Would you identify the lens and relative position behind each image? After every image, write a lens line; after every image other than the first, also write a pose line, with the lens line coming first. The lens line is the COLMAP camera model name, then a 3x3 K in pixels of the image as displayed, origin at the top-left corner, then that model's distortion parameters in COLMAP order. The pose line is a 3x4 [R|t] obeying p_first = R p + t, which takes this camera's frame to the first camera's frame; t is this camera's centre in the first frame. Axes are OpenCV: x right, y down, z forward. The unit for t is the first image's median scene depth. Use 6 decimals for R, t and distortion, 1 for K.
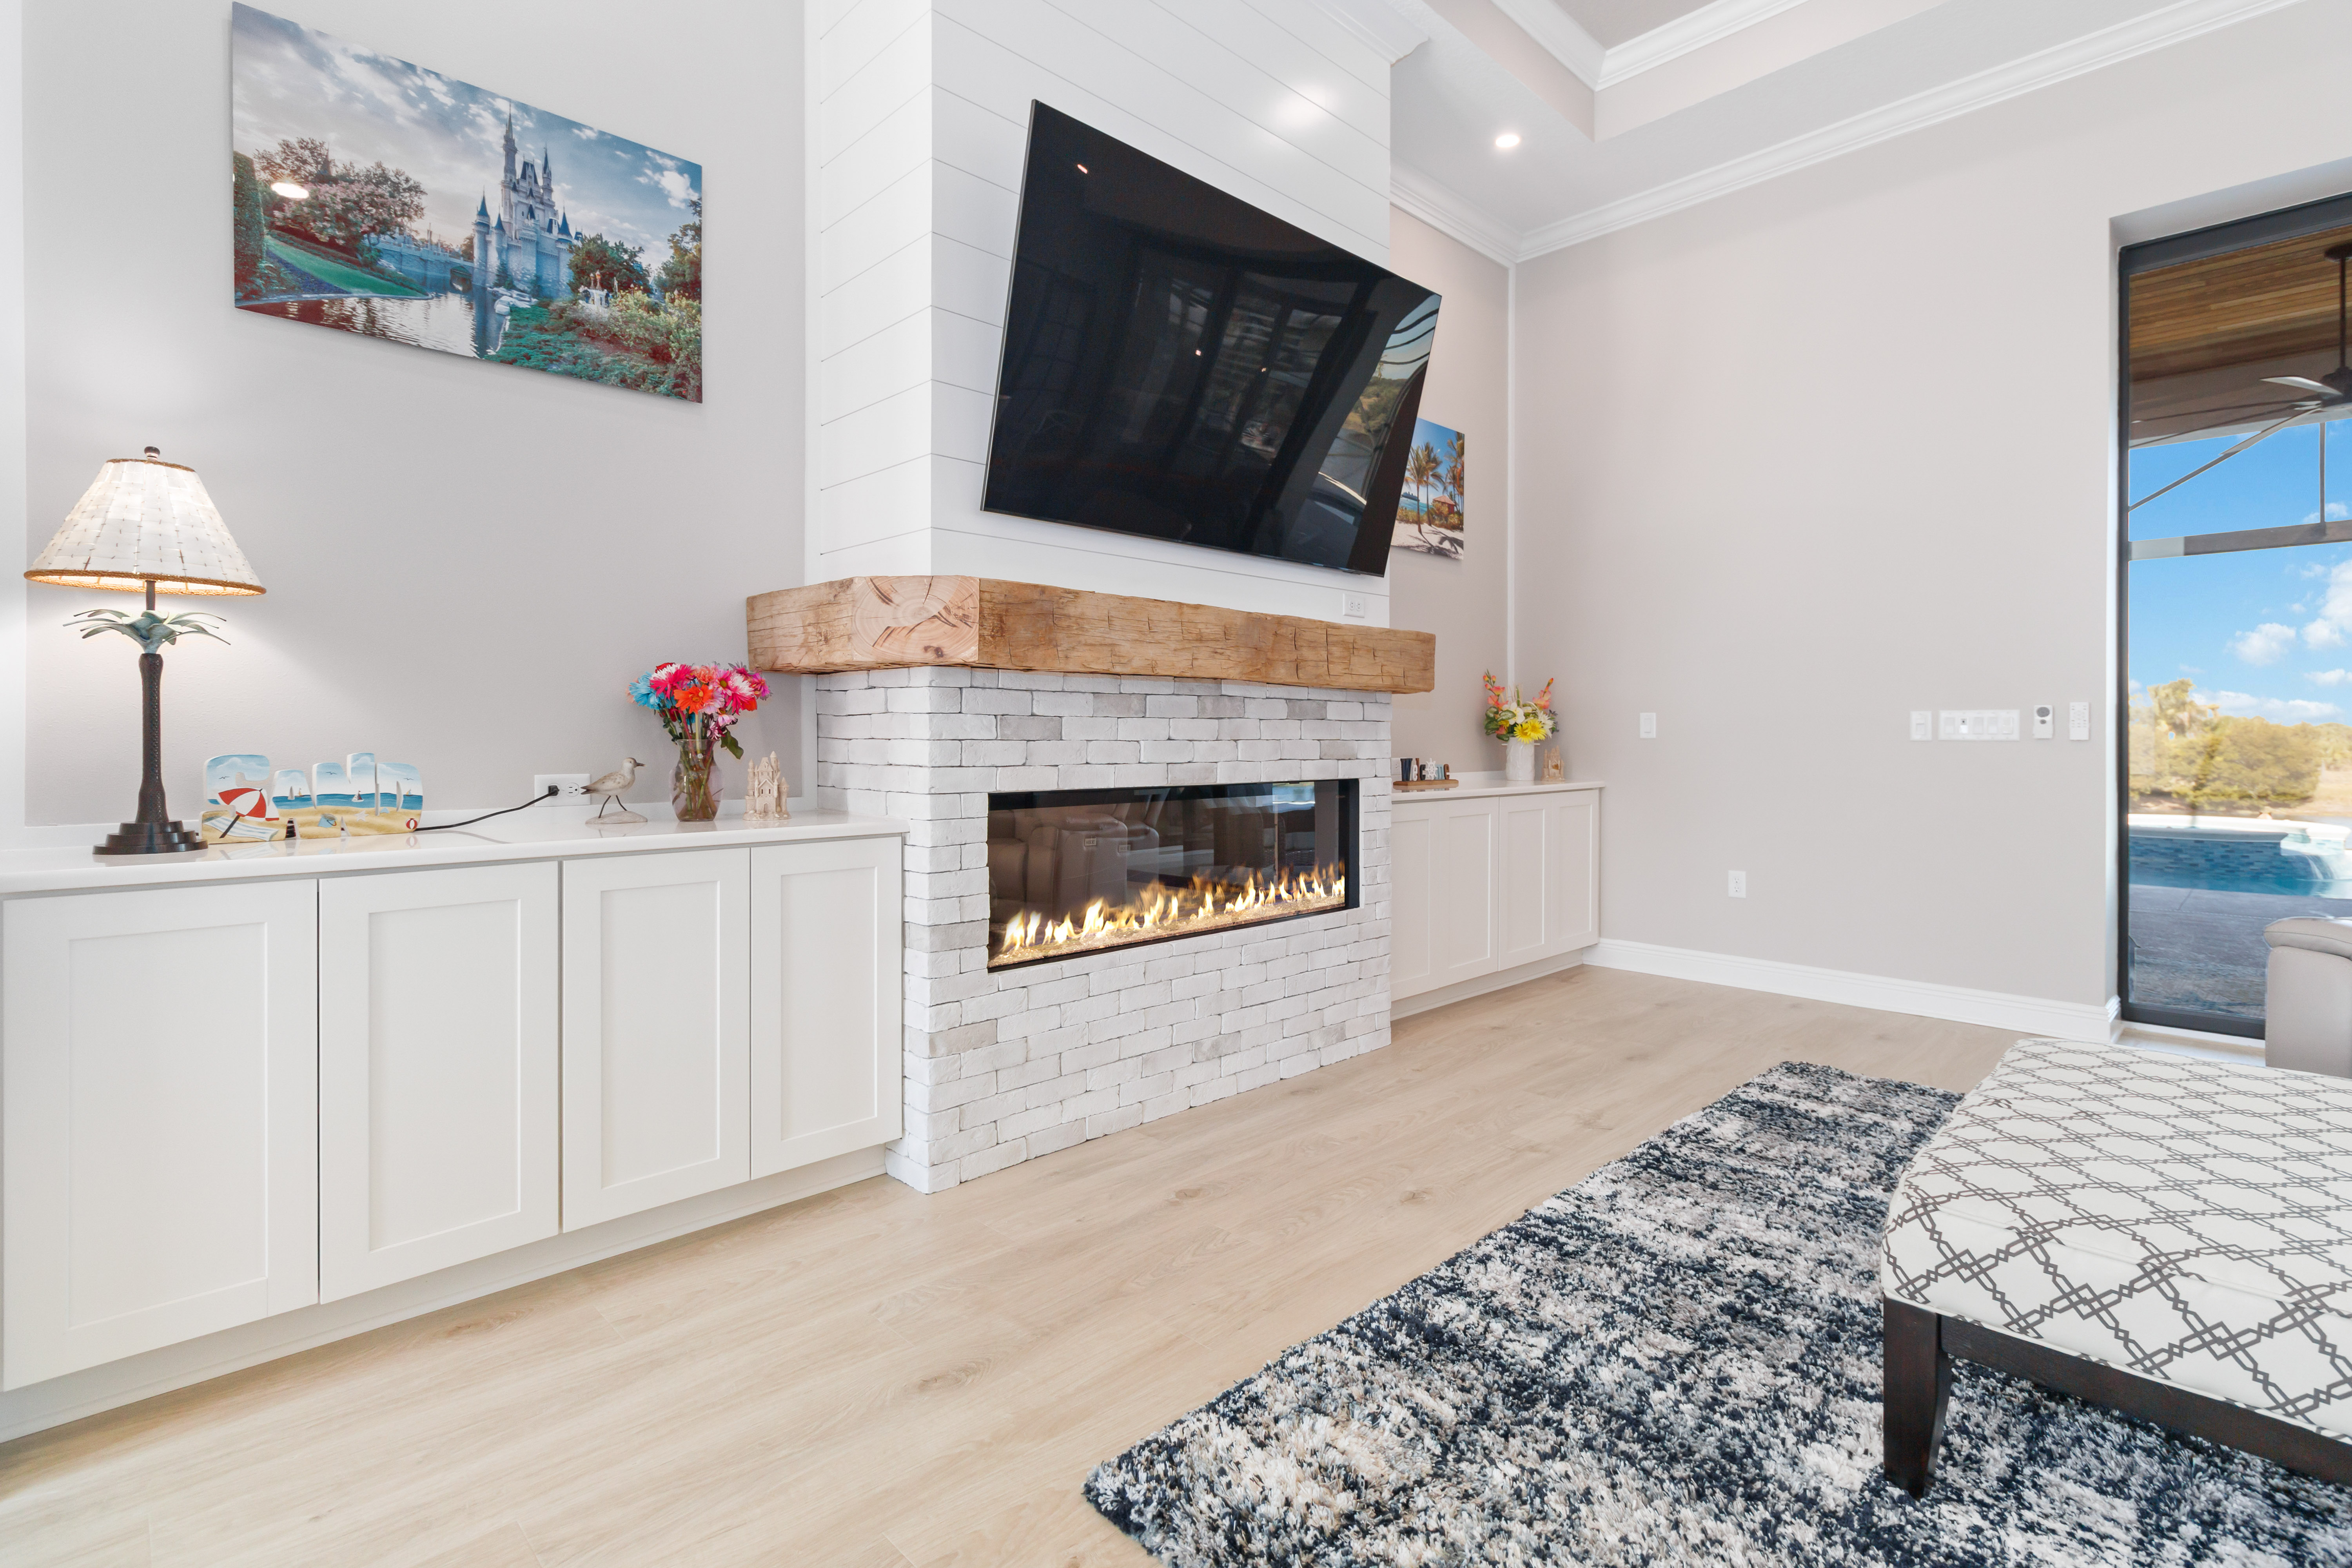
lens RADIAL K [[1111.2, 0, 1182.5], [0, 1111.2, 743.5], [0, 0, 1]] dist [-0.000633, 0.000416]
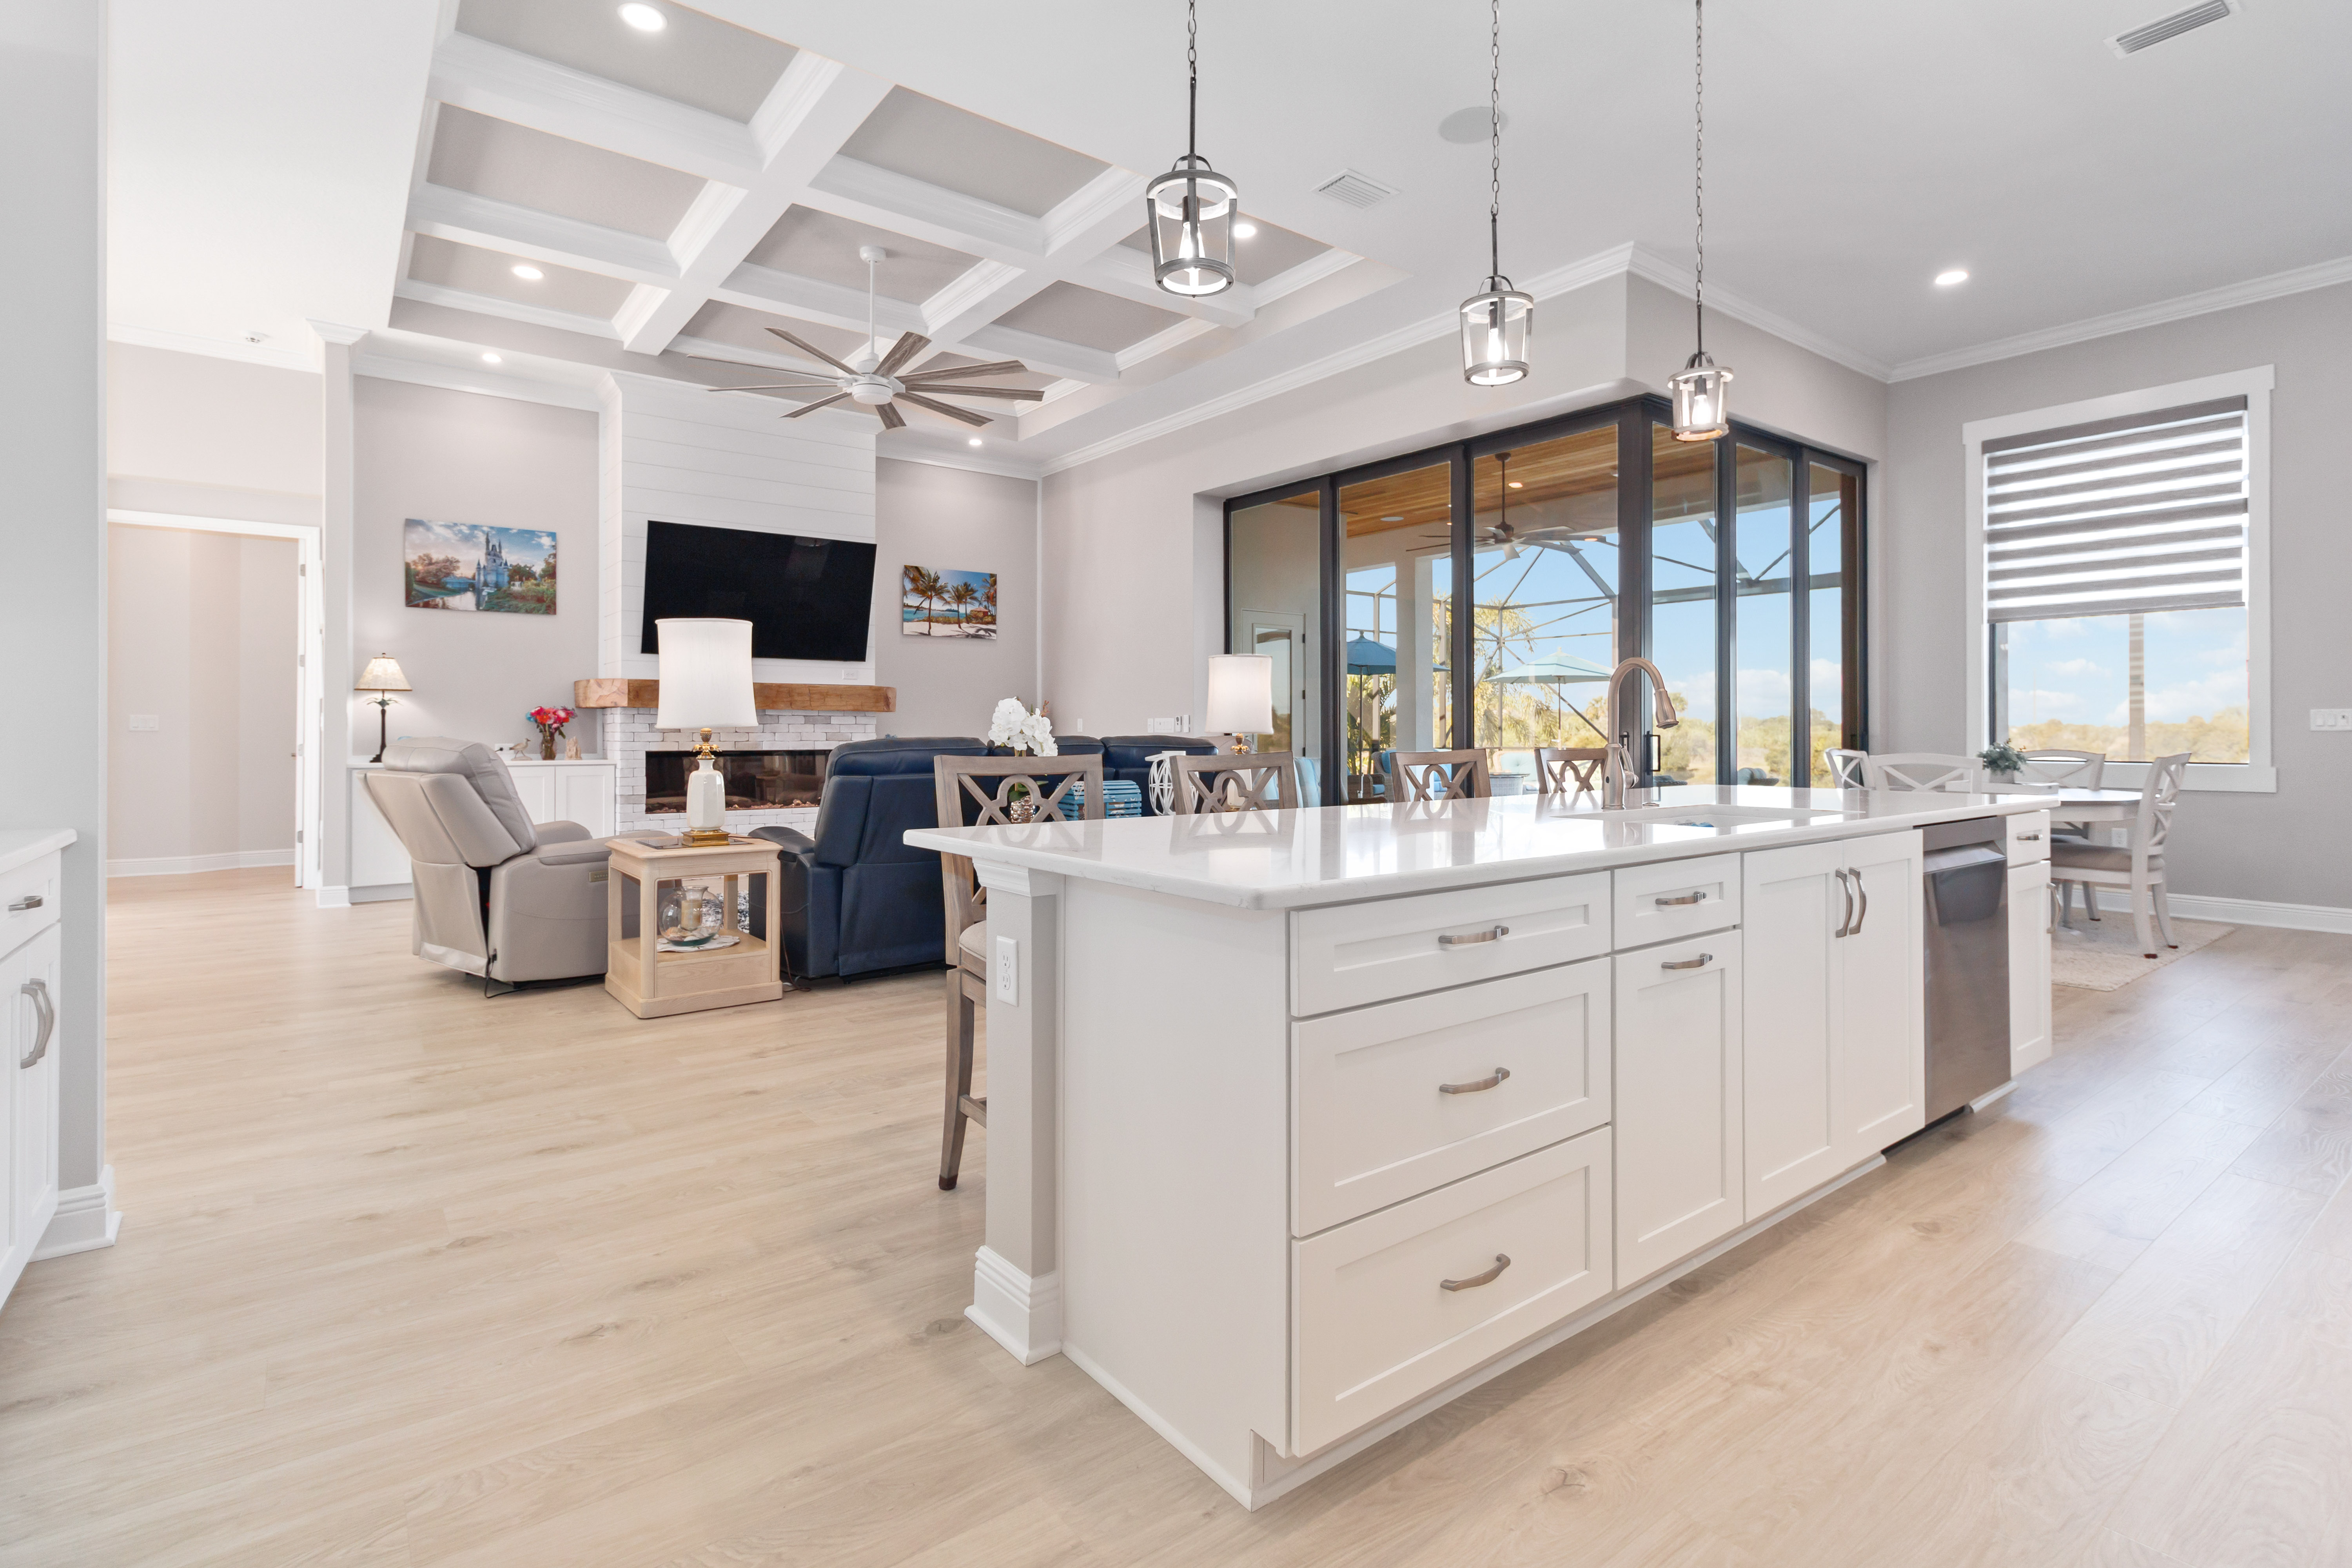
lens RADIAL K [[1122.9, 0, 1179.9], [0, 1122.9, 731.1], [0, 0, 1]] dist [-0.001986, -0.000328]
pose [[0.992891, -0.002284, -0.119001, 1.561201], [0.001270, 0.999962, -0.008598, 0.020905], [0.119016, 0.008386, 0.992857, -1.737630]]
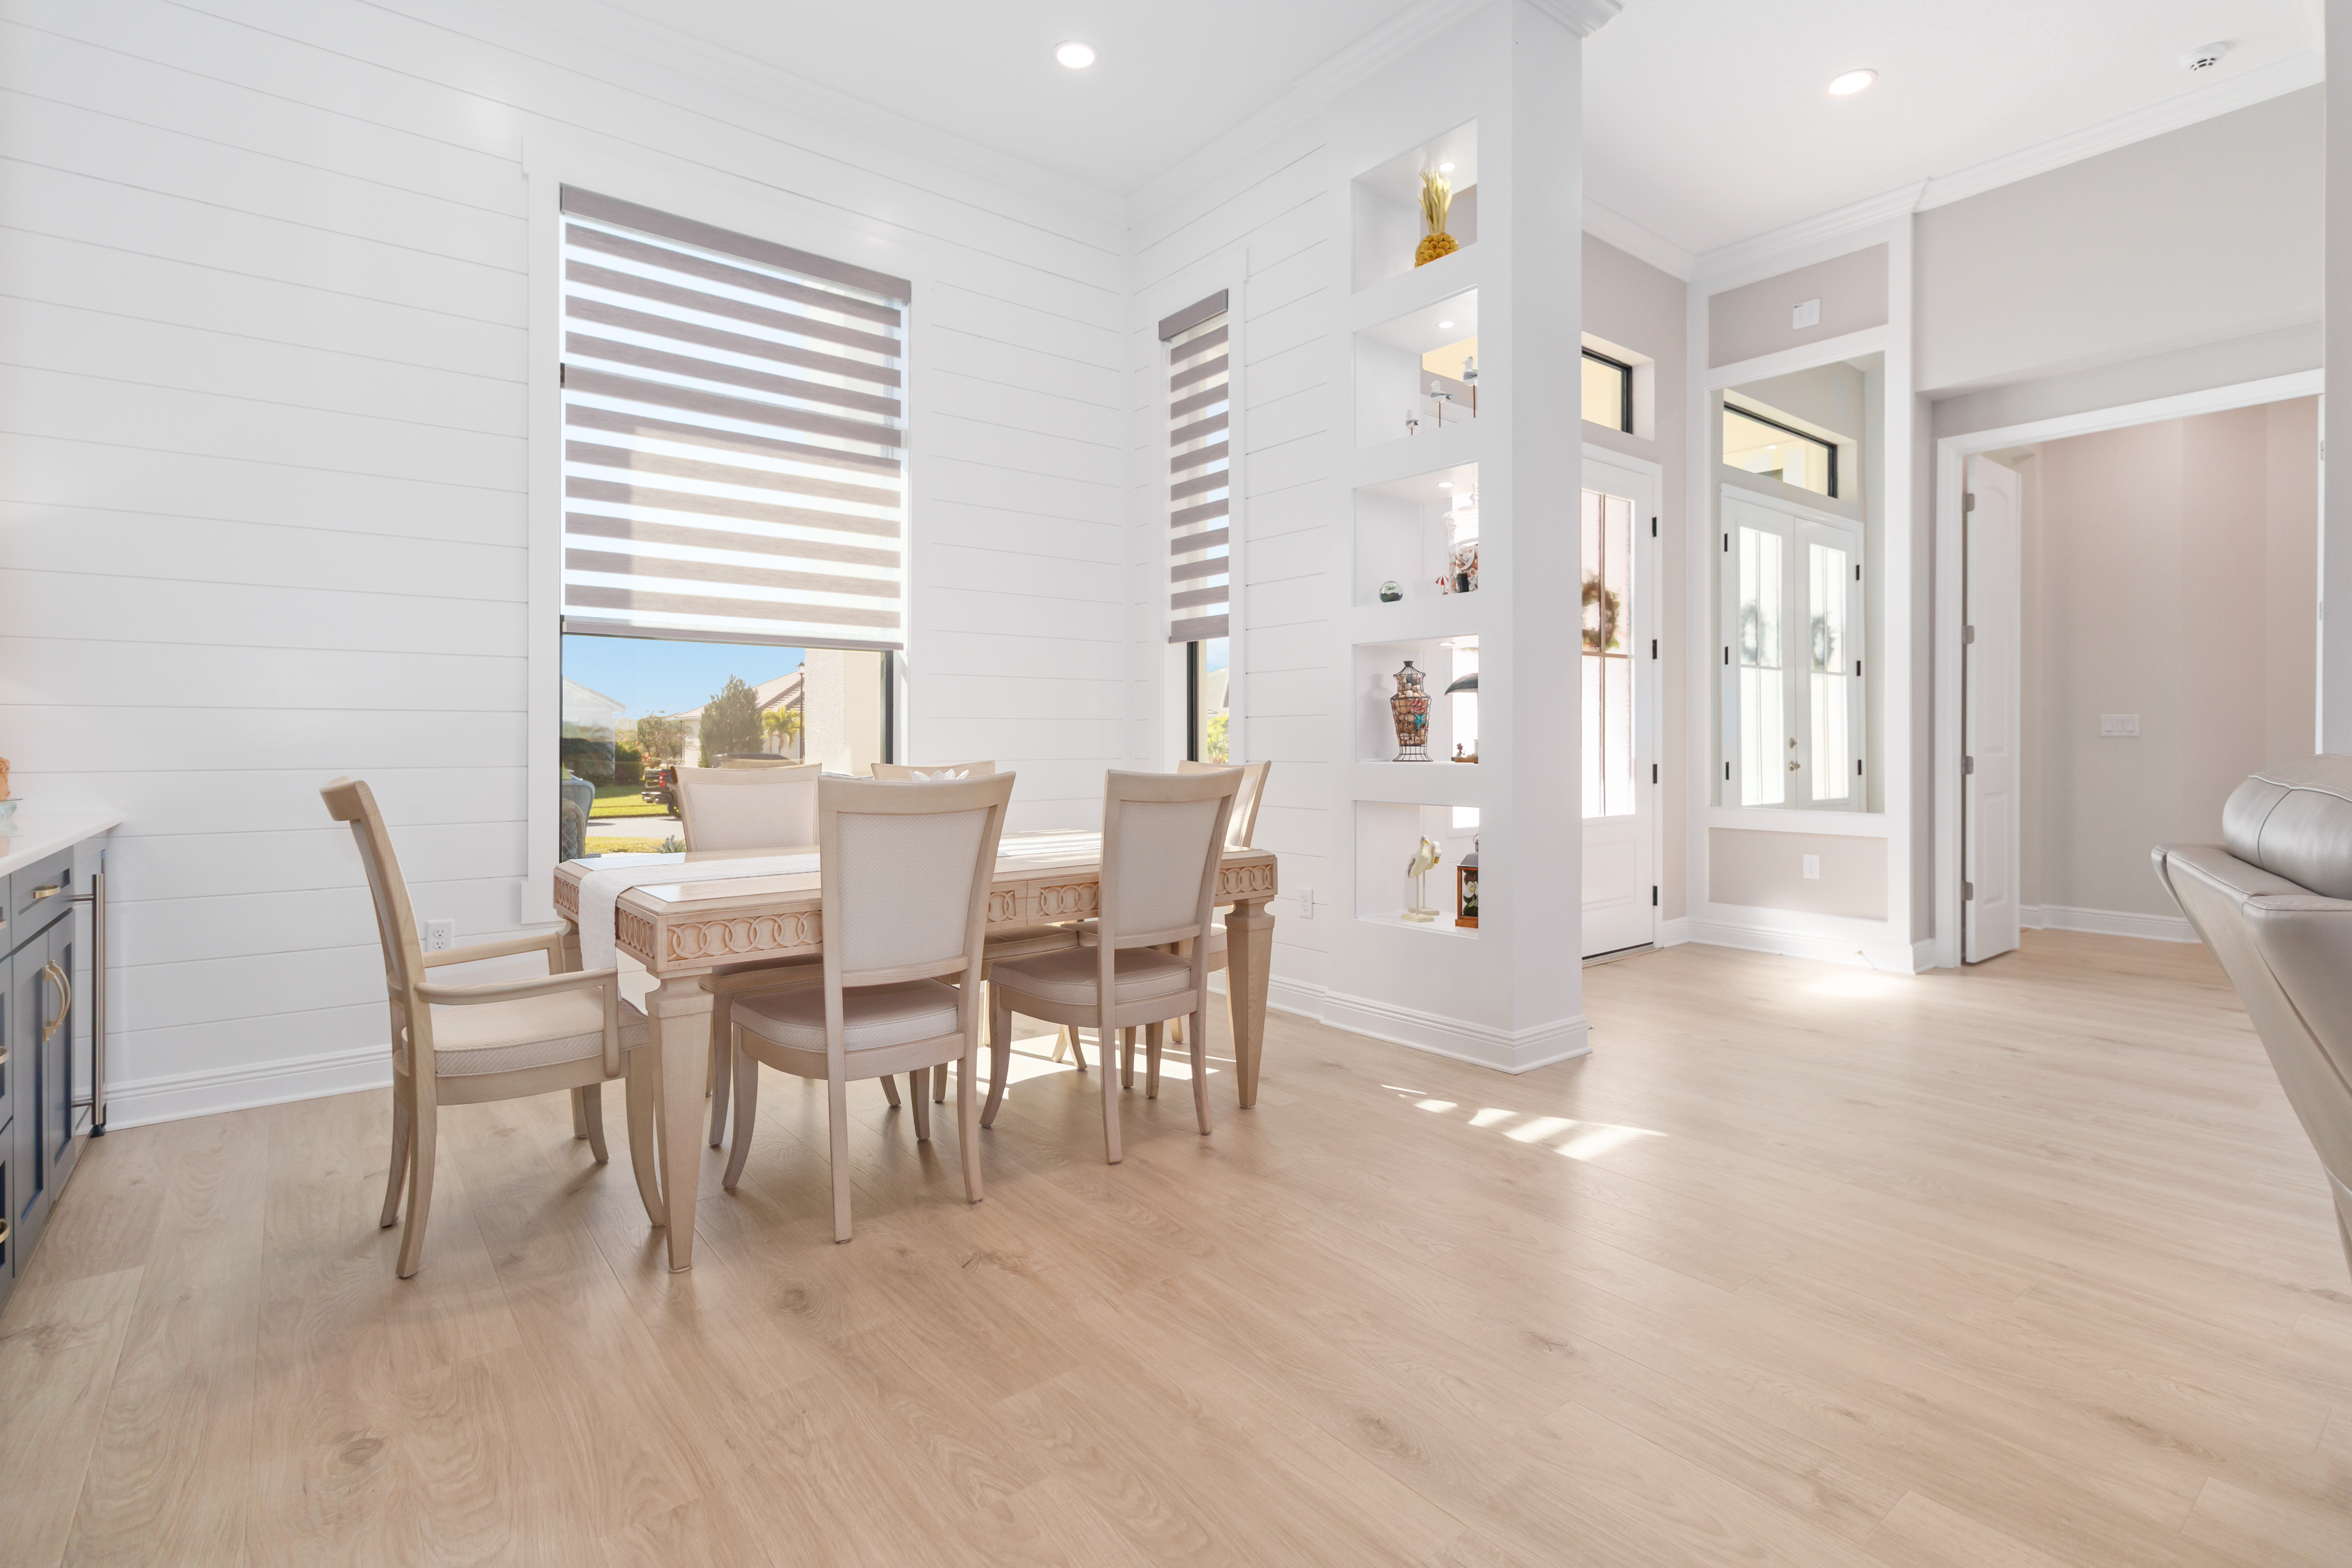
lens RADIAL K [[1111.2, 0, 1182.5], [0, 1111.2, 743.5], [0, 0, 1]] dist [-0.000633, 0.000416]
pose [[-0.105016, 0.000666, -0.994470, 0.759723], [-0.004954, 0.999987, 0.001193, 0.011585], [0.994458, 0.005051, -0.105011, -0.632960]]
